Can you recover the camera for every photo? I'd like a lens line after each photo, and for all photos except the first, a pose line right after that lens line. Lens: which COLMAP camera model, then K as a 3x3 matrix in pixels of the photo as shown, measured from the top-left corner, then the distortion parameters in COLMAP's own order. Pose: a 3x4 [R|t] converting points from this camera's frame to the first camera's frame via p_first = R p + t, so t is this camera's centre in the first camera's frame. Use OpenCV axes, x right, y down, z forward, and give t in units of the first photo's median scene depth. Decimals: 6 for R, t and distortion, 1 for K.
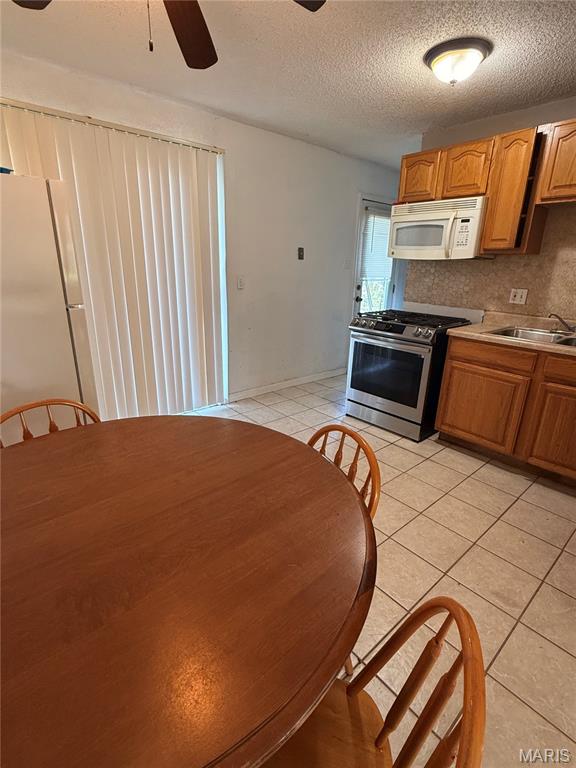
lens RADIAL K [[375.1, 0, 287.7], [0, 375.1, 384.3], [0, 0, 1]] dist [0.003162, 0.000503]
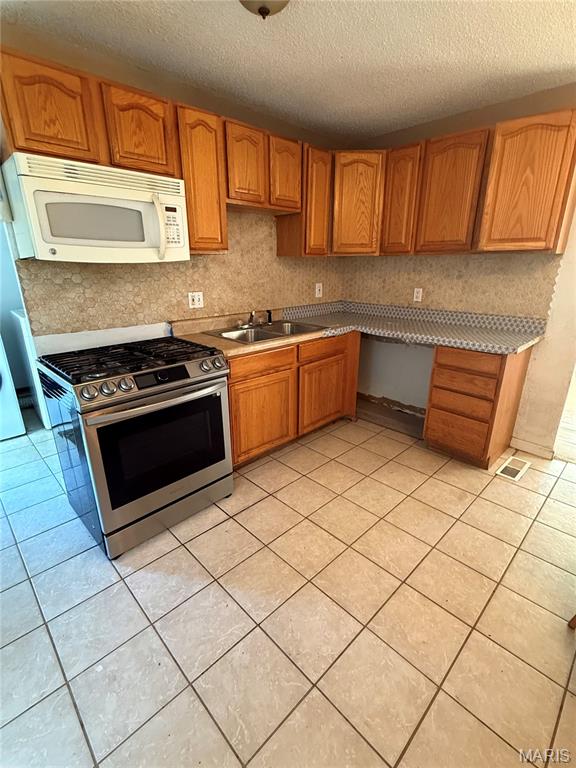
lens RADIAL K [[358.3, 0, 288.4], [0, 358.3, 381.9], [0, 0, 1]] dist [-0.002051, -0.000168]
pose [[-0.069207, -0.338725, 0.938337, -0.307518], [0.309138, 0.887010, 0.342997, -0.294413], [-0.948496, 0.313814, 0.043326, 0.828311]]
